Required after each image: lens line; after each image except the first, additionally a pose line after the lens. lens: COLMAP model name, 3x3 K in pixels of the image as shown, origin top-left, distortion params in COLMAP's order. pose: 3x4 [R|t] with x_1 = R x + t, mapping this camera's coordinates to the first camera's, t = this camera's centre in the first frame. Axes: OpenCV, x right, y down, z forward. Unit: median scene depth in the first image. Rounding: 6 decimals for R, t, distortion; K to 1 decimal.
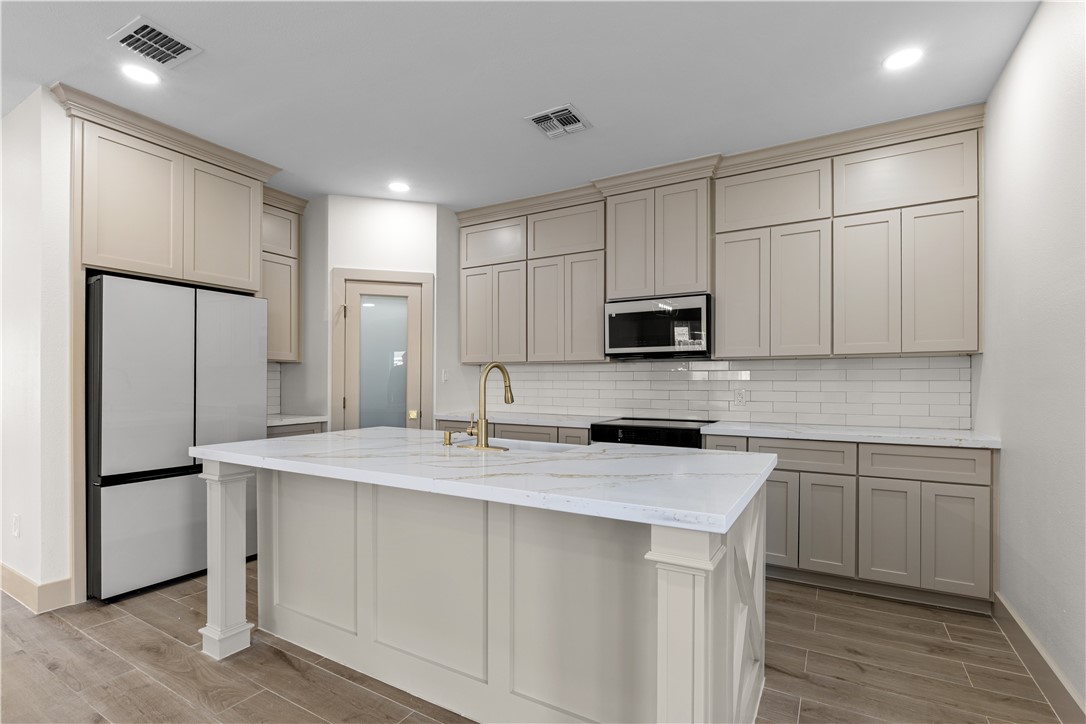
lens RADIAL K [[501.5, 0, 542.8], [0, 501.5, 379.7], [0, 0, 1]] dist [-0.005365, -0.000247]
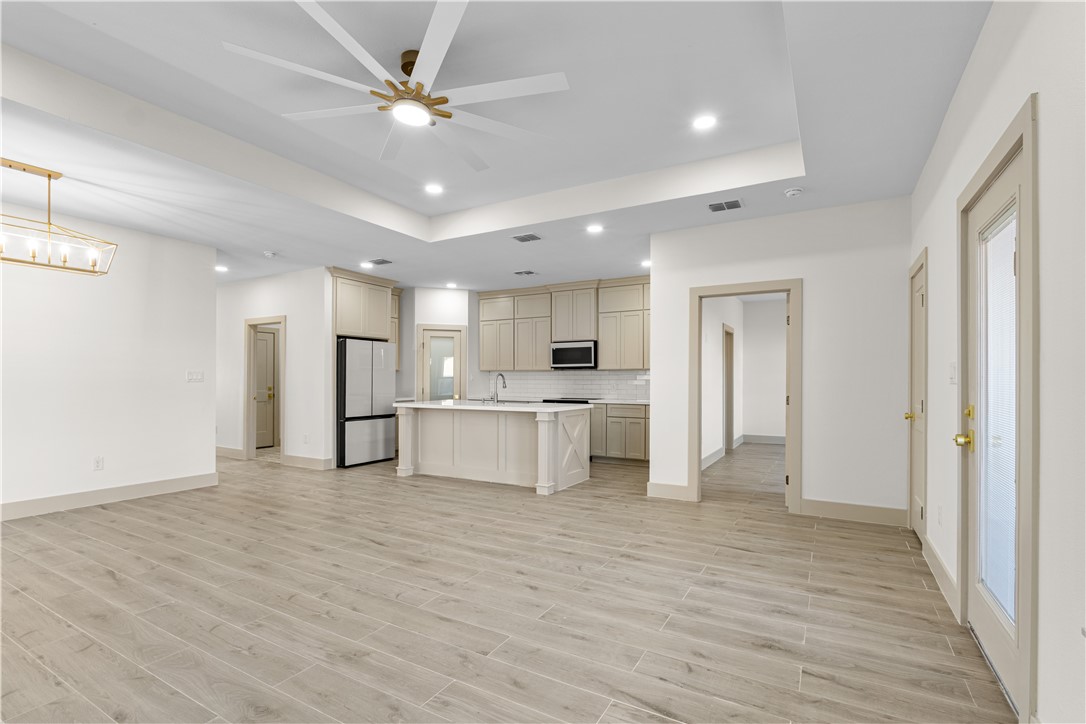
lens RADIAL K [[501.5, 0, 542.8], [0, 501.5, 379.7], [0, 0, 1]] dist [-0.005365, -0.000247]
pose [[0.999983, -0.000412, 0.005781, 0.077472], [0.000391, 0.999994, 0.003581, -0.005996], [-0.005782, -0.003579, 0.999977, -1.084290]]
